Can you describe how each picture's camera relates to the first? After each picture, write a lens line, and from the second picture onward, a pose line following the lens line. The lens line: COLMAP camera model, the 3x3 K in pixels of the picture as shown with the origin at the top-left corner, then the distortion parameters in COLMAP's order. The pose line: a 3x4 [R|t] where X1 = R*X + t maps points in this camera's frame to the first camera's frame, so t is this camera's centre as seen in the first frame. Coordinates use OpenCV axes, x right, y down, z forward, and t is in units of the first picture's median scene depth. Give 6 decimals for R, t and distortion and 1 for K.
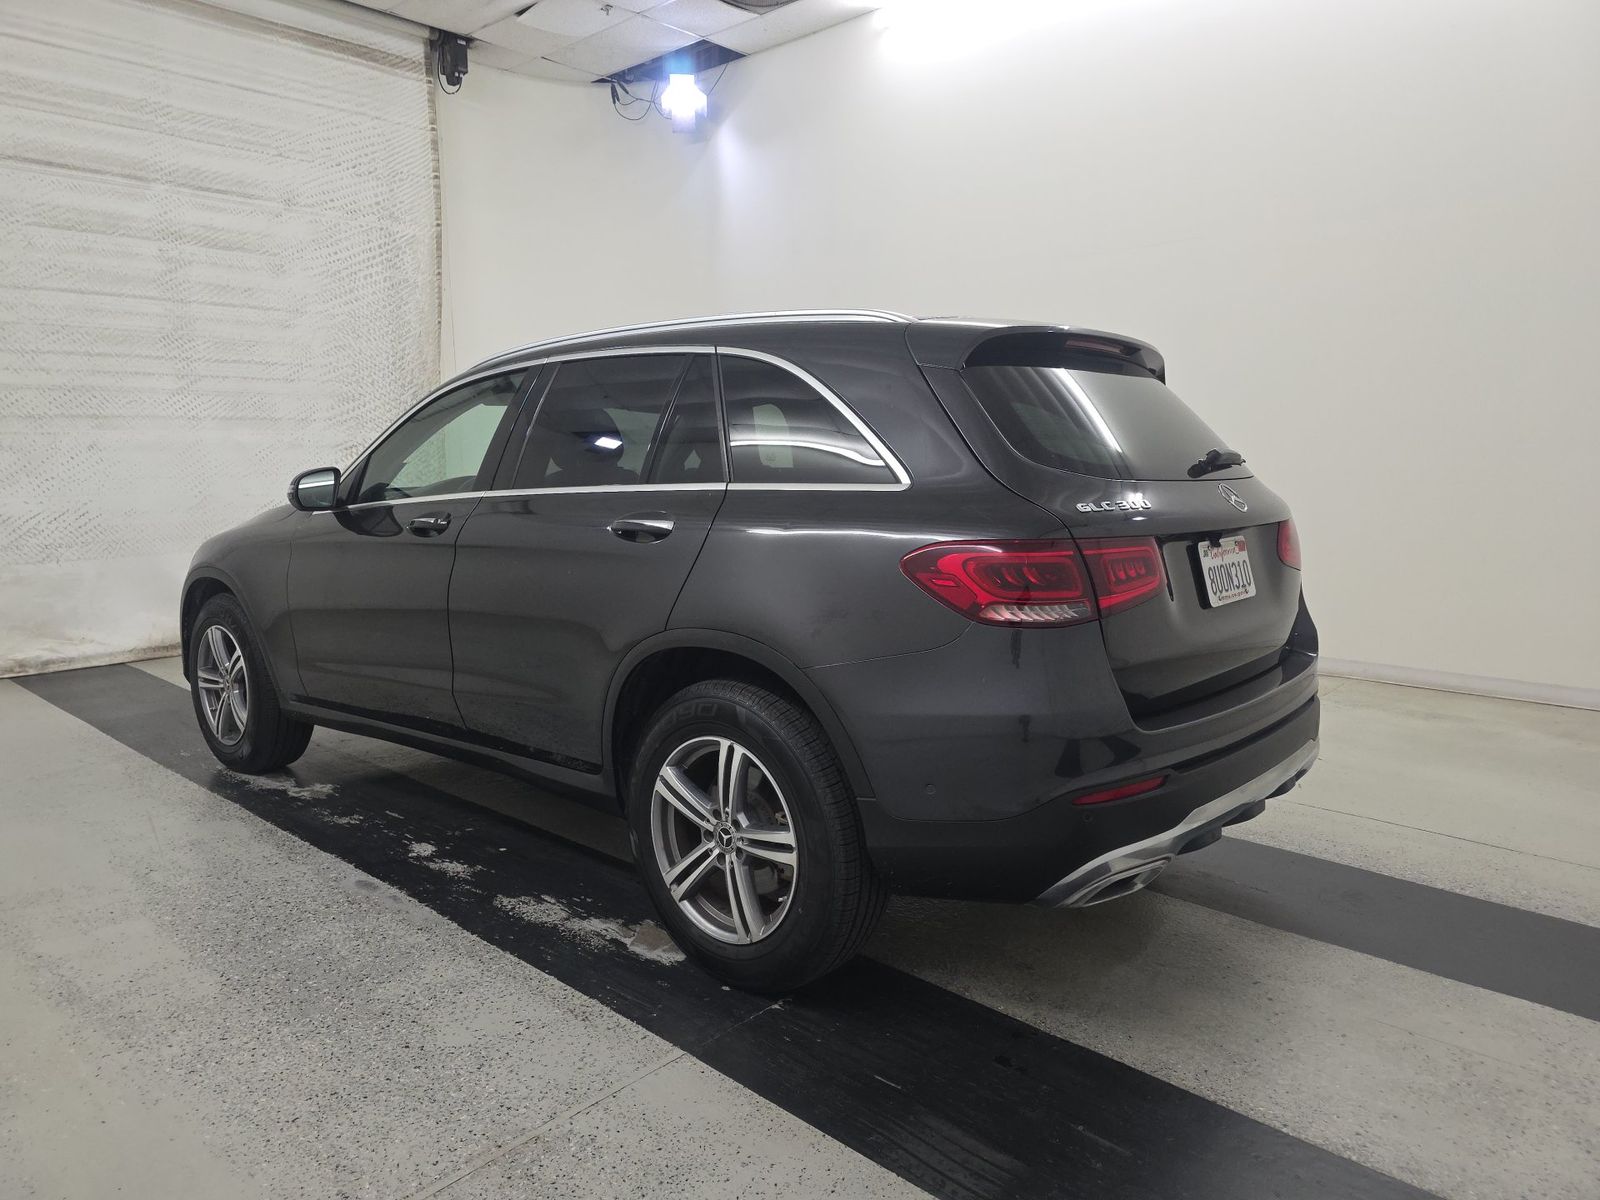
lens RADIAL K [[1079.0, 0, 795.4], [0, 1079.0, 597.0], [0, 0, 1]] dist [0.023403, -0.023666]
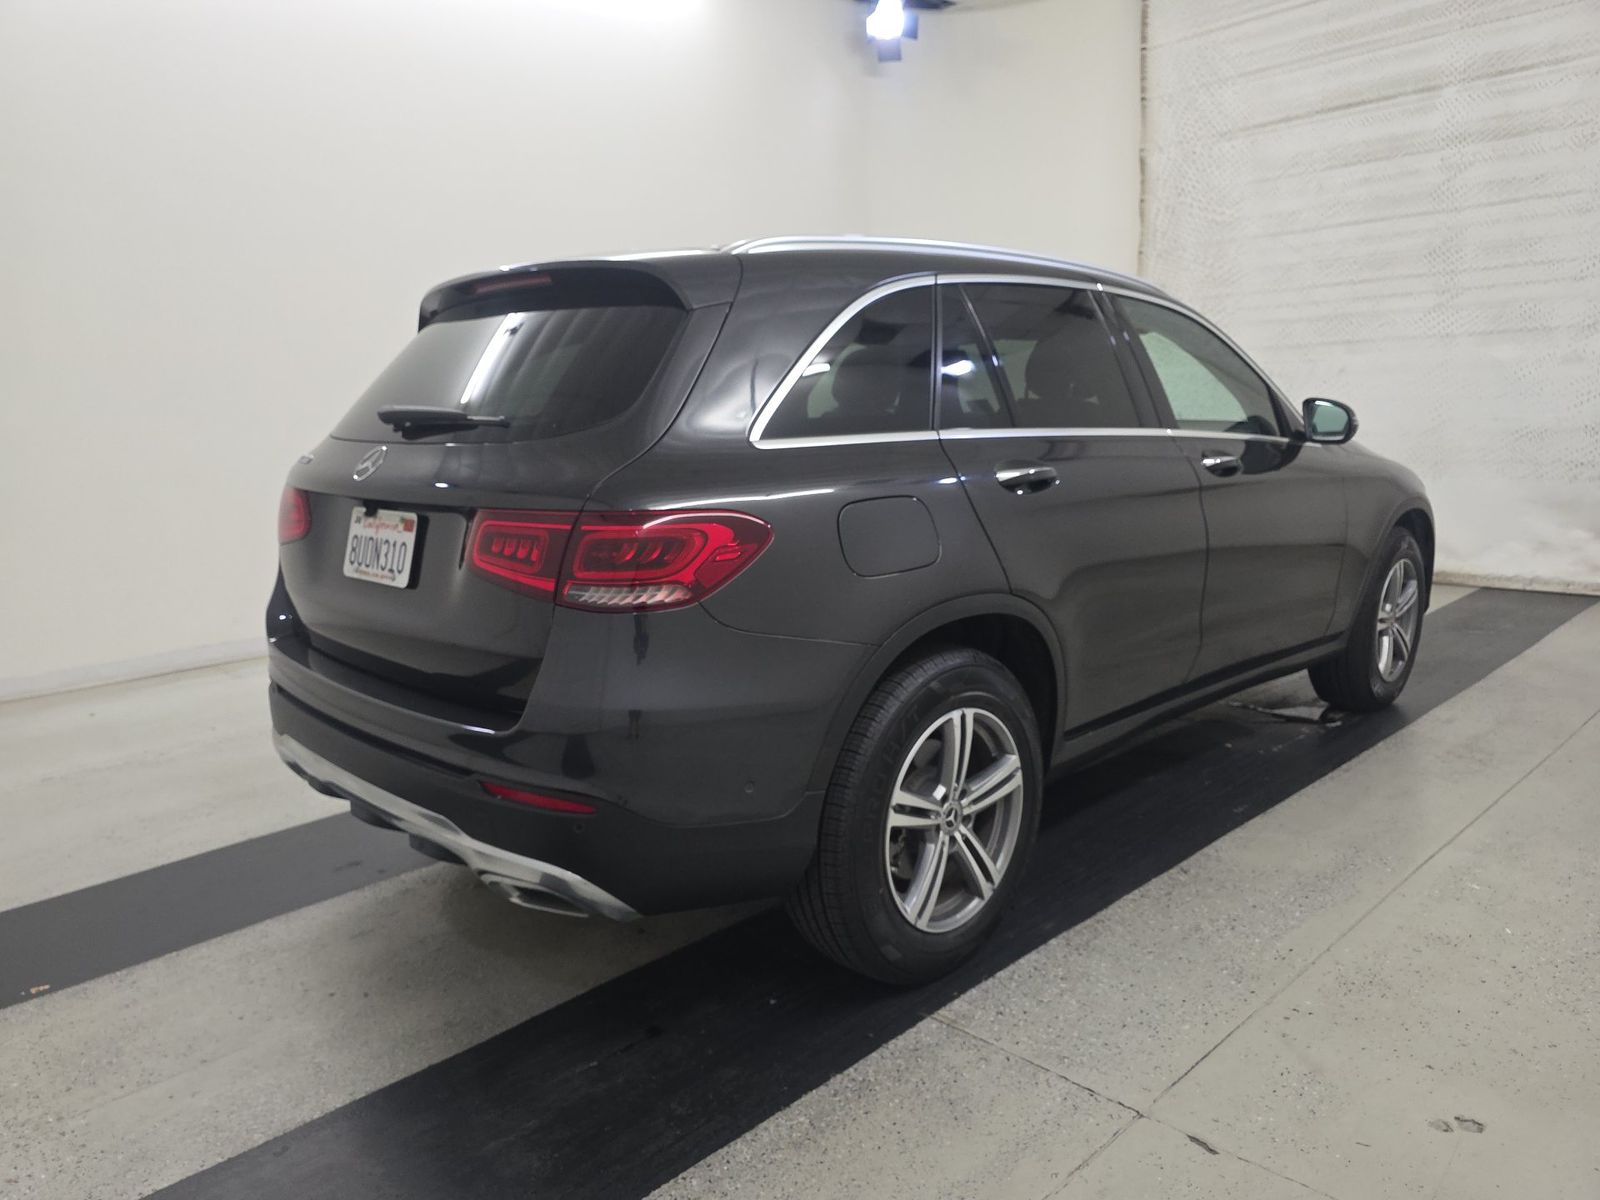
lens RADIAL K [[1079.0, 0, 794.8], [0, 1079.0, 611.1], [0, 0, 1]] dist [0.023403, -0.023666]
pose [[-0.072790, 0.195526, -0.977993, 0.480571], [-0.095009, 0.974776, 0.201954, -0.070708], [0.992812, 0.107618, -0.052377, 0.533541]]
